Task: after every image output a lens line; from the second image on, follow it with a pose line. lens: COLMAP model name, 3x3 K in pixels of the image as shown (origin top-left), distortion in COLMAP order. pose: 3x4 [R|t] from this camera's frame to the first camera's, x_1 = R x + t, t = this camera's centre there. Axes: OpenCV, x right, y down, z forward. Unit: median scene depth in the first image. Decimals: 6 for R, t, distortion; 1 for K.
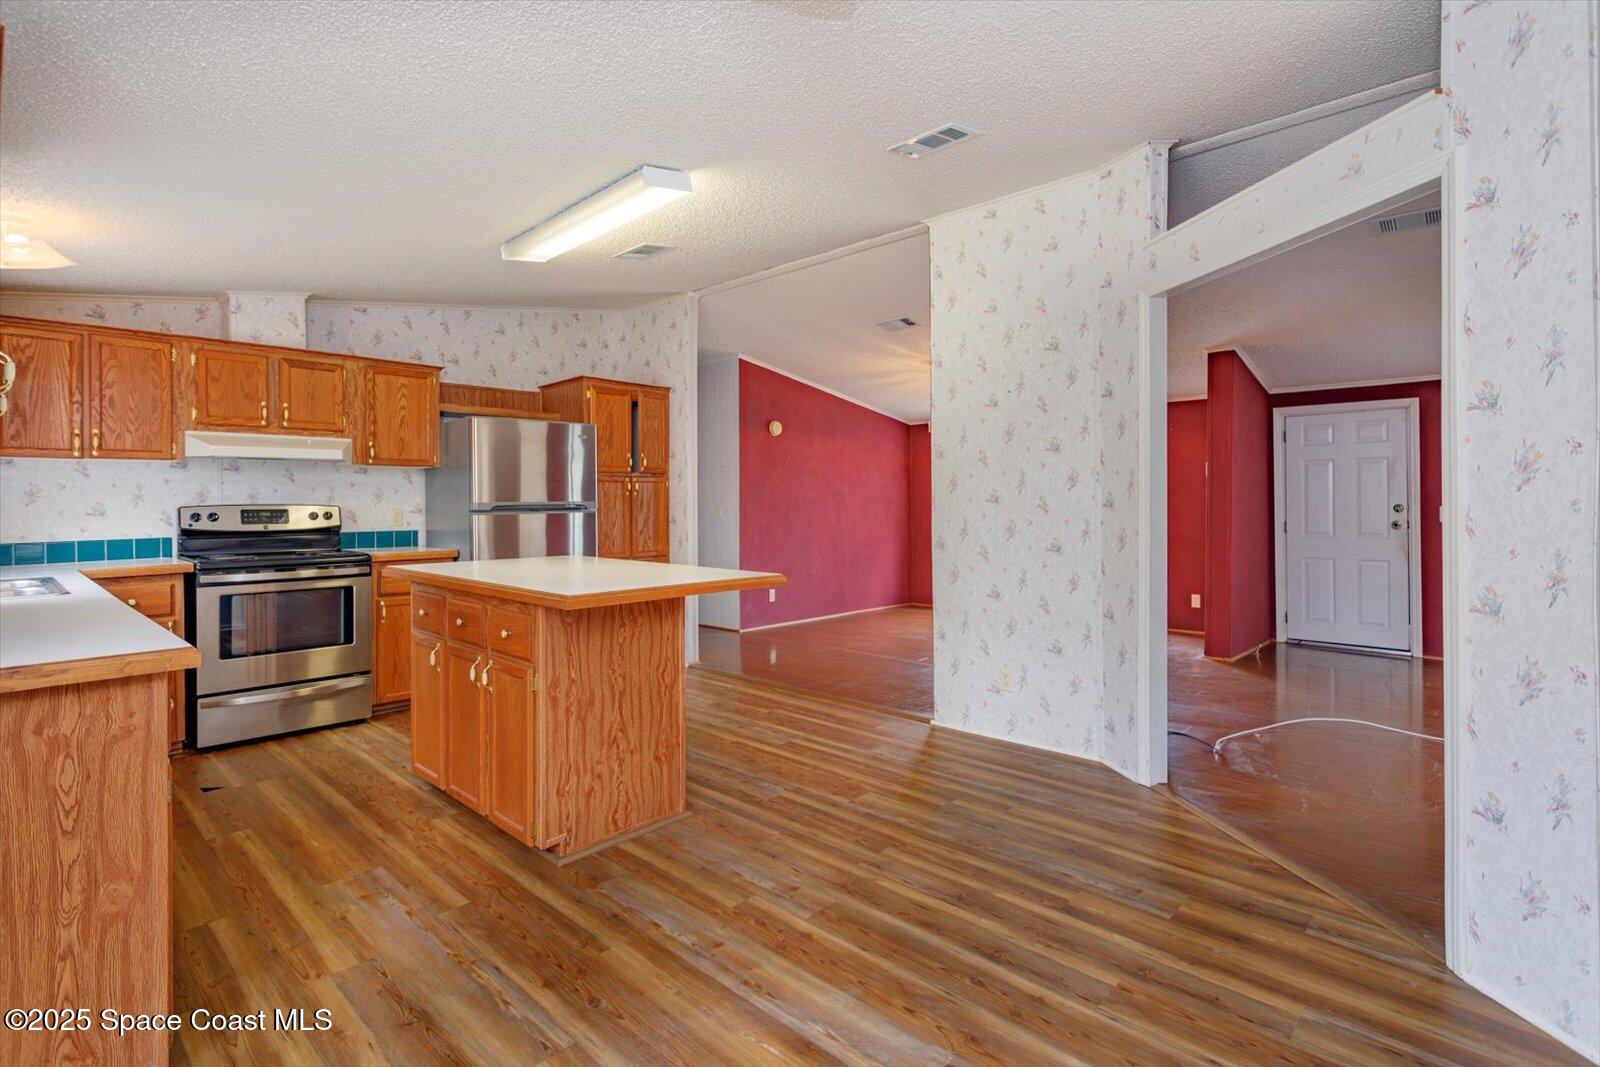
lens RADIAL K [[803.6, 0, 817.0], [0, 803.6, 506.8], [0, 0, 1]] dist [-0.000833, 0.003622]
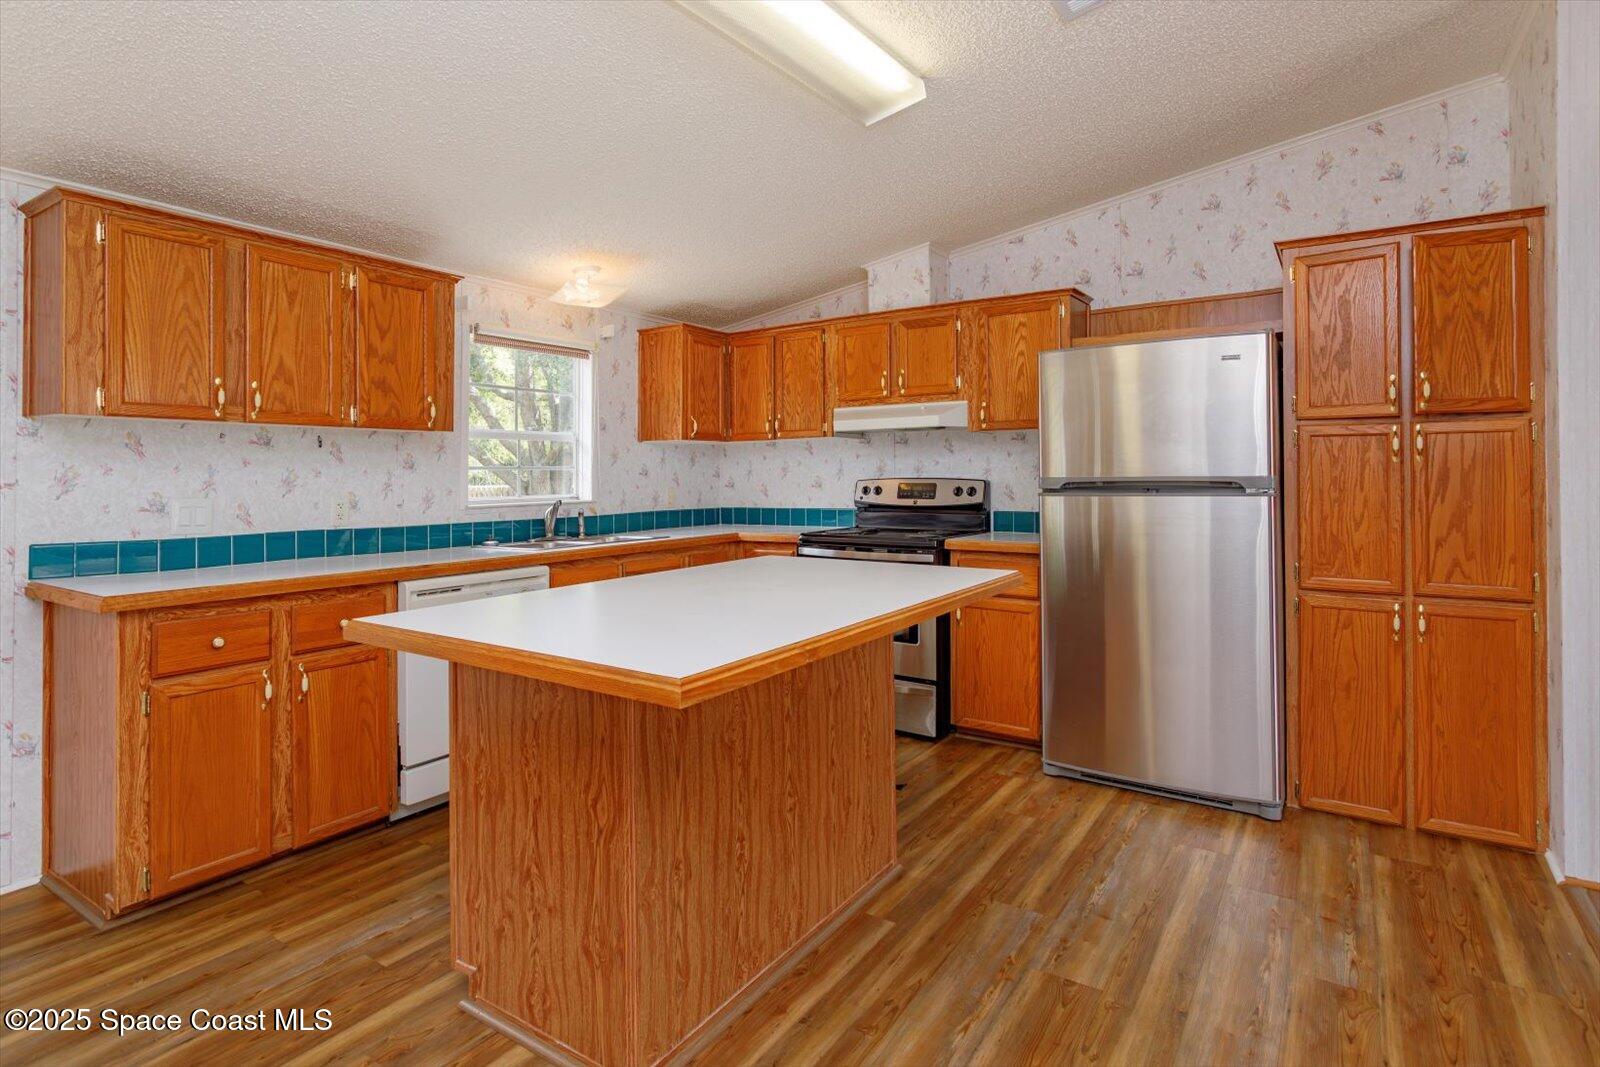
lens RADIAL K [[820.3, 0, 758.4], [0, 820.3, 472.8], [0, 0, 1]] dist [-0.008609, 0.001746]
pose [[0.127200, 0.001196, -0.991876, 0.263338], [-0.000327, 0.999999, 0.001164, -0.011251], [0.991877, 0.000177, 0.127201, 0.739920]]
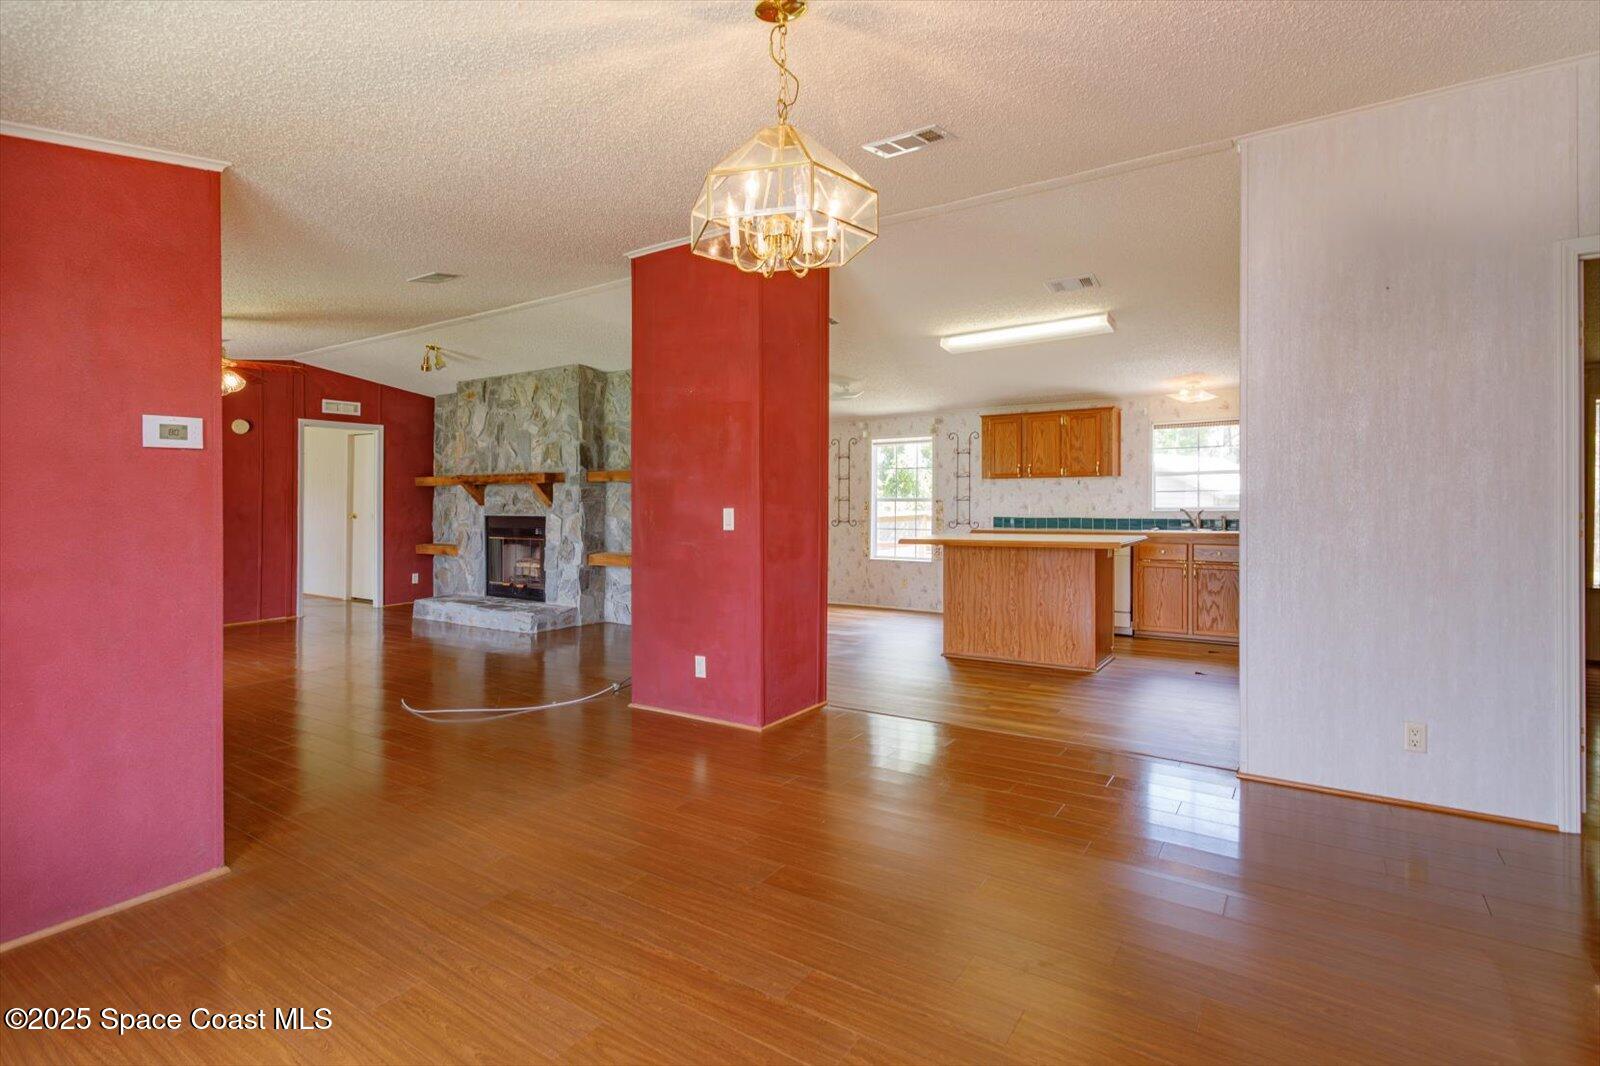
lens RADIAL K [[803.6, 0, 843.9], [0, 803.6, 491.7], [0, 0, 1]] dist [-0.000833, 0.003622]
pose [[-0.985214, 0.004748, -0.171265, 0.290131], [0.006606, 0.999925, -0.010280, -0.005841], [0.171204, -0.011260, -0.985171, 1.582560]]
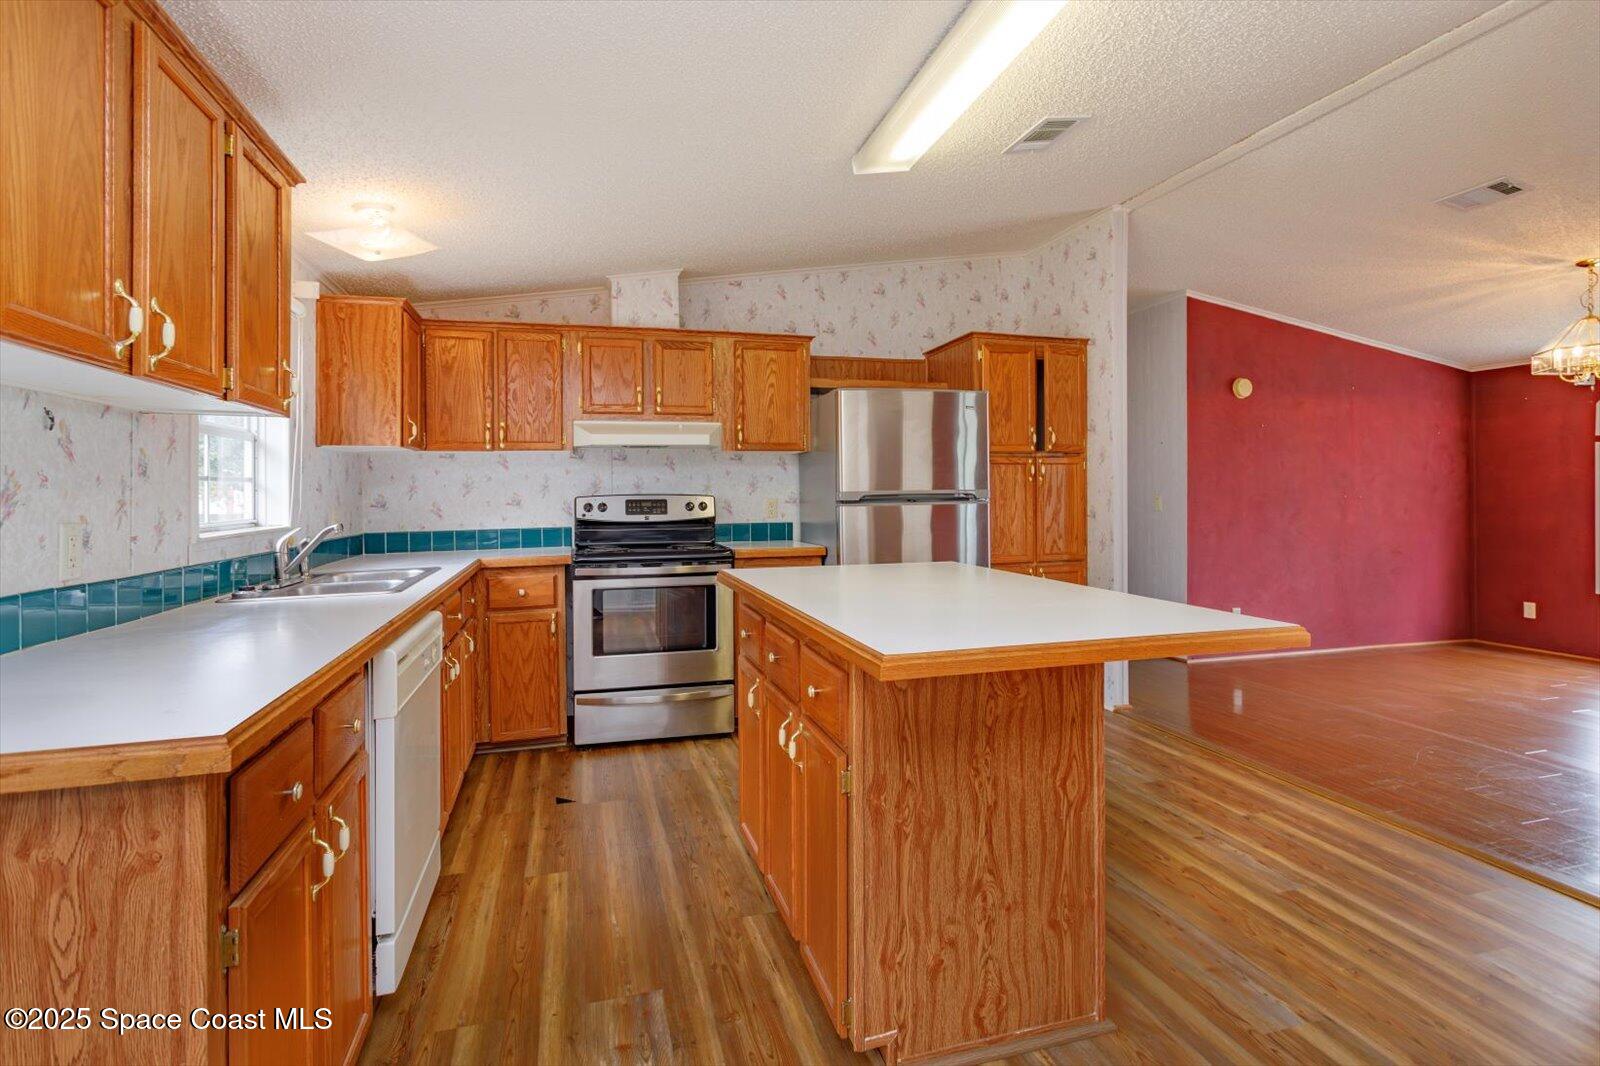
lens RADIAL K [[803.6, 0, 783.4], [0, 803.6, 502.3], [0, 0, 1]] dist [-0.000833, 0.003622]
pose [[0.851931, 0.003056, -0.523645, -0.042072], [0.001842, 0.999959, 0.008832, -0.001866], [0.523651, -0.008489, 0.851891, 0.279339]]
